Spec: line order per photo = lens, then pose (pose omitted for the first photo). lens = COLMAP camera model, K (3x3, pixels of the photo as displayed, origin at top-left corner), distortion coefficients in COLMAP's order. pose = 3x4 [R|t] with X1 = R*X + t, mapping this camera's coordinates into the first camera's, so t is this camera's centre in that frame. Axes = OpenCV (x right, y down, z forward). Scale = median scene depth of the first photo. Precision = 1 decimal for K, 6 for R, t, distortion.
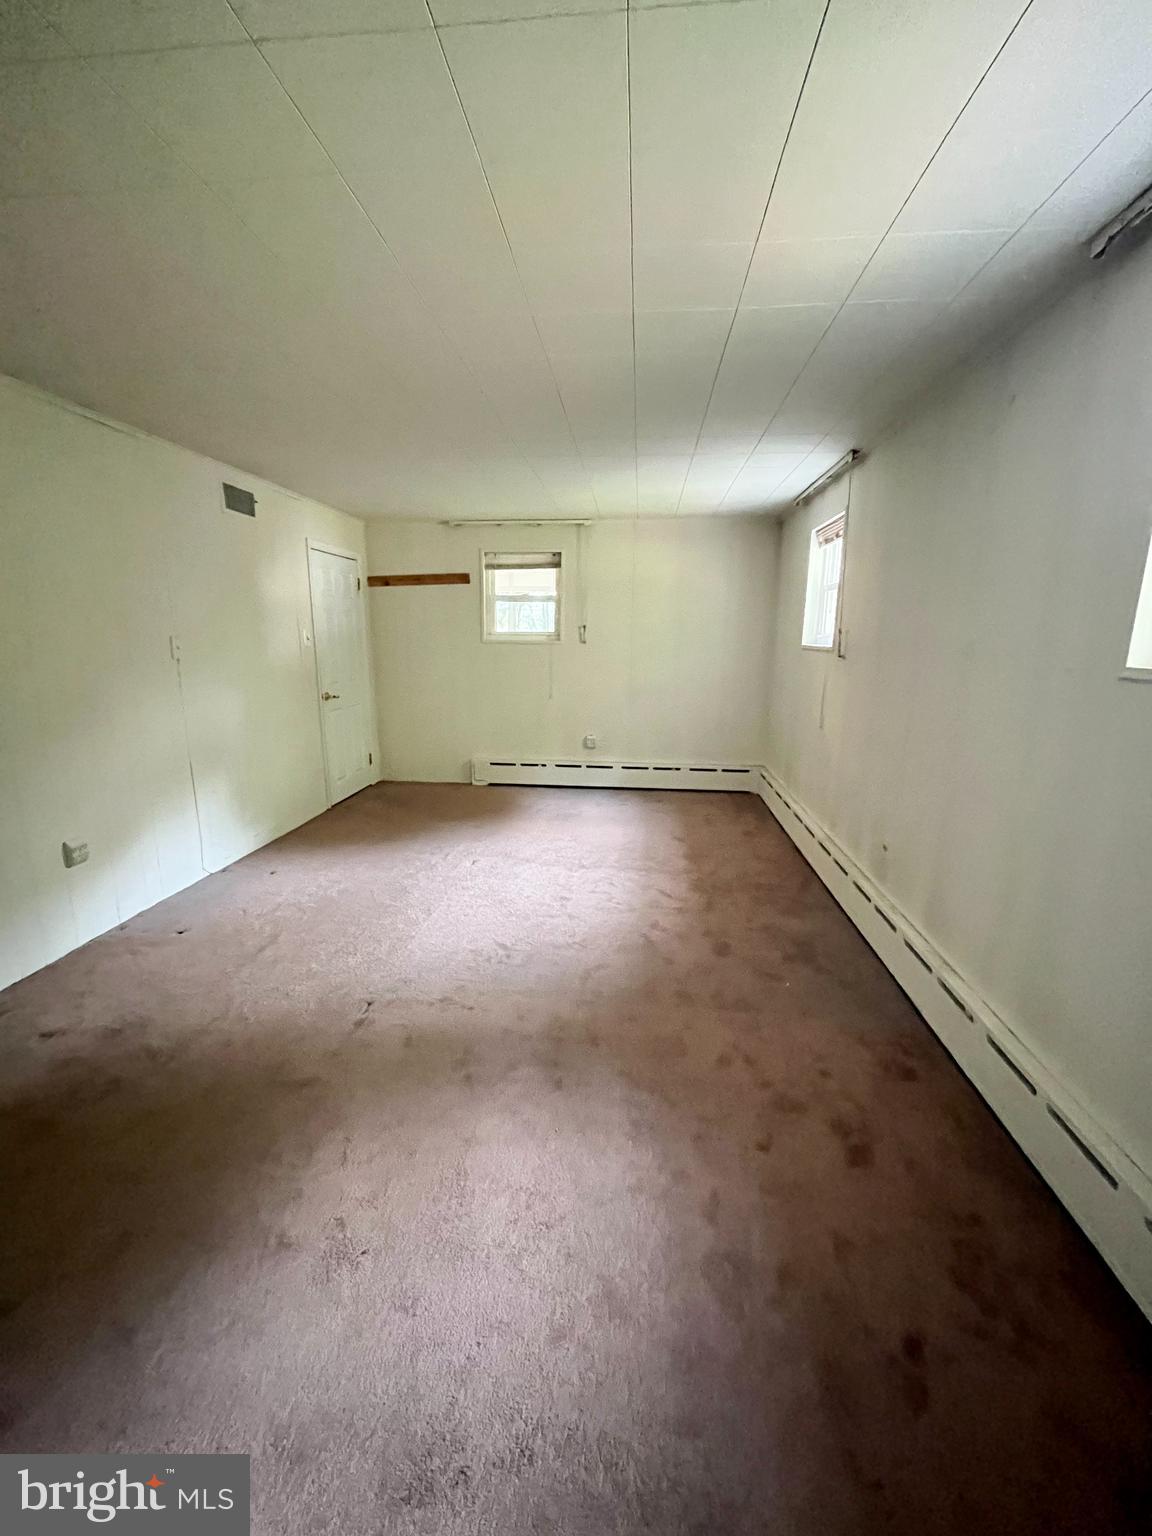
lens RADIAL K [[619.7, 0, 574.5], [0, 619.7, 771.5], [0, 0, 1]] dist [-0.002668, -0.000600]
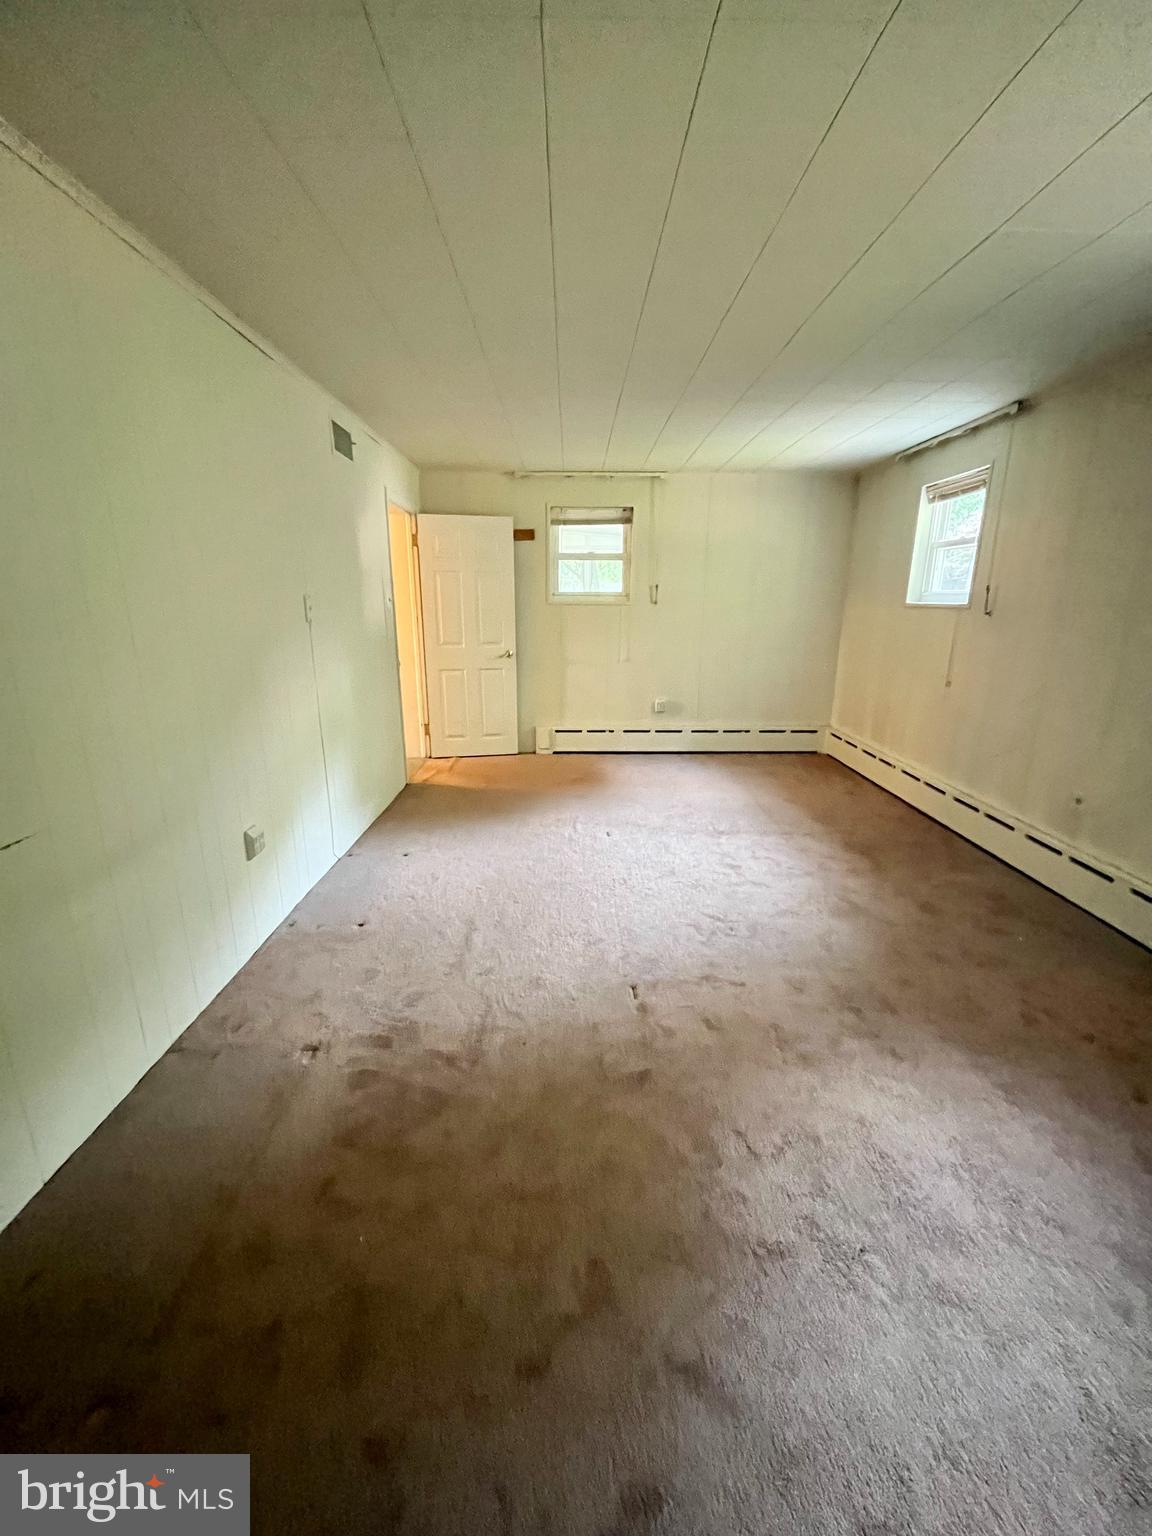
lens RADIAL K [[619.7, 0, 582.7], [0, 619.7, 771.2], [0, 0, 1]] dist [-0.002668, -0.000600]
pose [[0.993662, -0.034698, 0.106921, -0.282014], [0.028821, 0.998013, 0.056030, -0.004460], [-0.108653, -0.052593, 0.992688, 0.051413]]
